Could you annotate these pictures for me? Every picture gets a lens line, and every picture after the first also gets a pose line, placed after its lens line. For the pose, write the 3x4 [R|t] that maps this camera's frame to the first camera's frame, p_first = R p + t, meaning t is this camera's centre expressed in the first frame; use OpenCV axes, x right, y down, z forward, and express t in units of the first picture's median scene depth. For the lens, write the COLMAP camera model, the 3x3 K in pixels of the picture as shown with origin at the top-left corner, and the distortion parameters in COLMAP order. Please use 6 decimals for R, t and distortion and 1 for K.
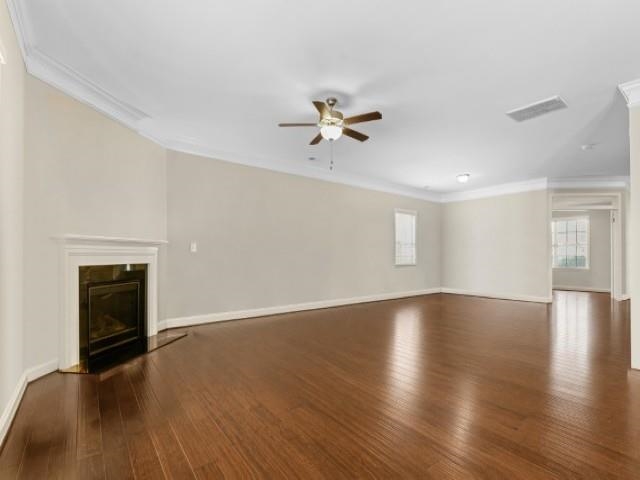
lens RADIAL K [[300.7, 0, 316.6], [0, 300.7, 252.0], [0, 0, 1]] dist [-0.002028, -0.000747]
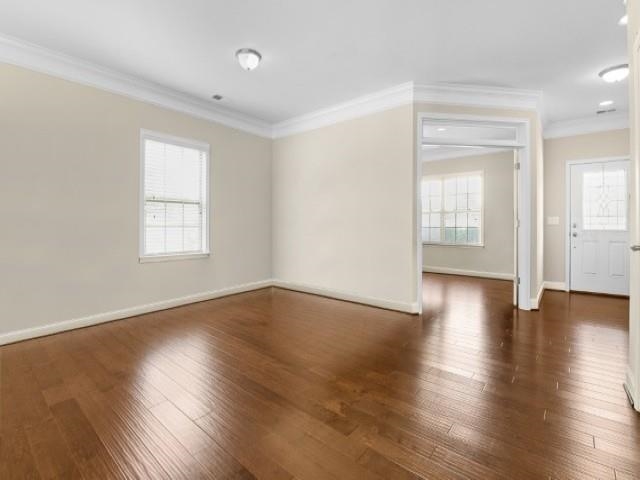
lens RADIAL K [[296.2, 0, 322.1], [0, 296.2, 217.3], [0, 0, 1]] dist [0.003160, 0.000216]
pose [[0.972299, 0.009620, 0.233540, 0.422087], [-0.007835, 0.999933, -0.008571, -0.002069], [-0.233607, 0.006504, 0.972309, 0.457139]]
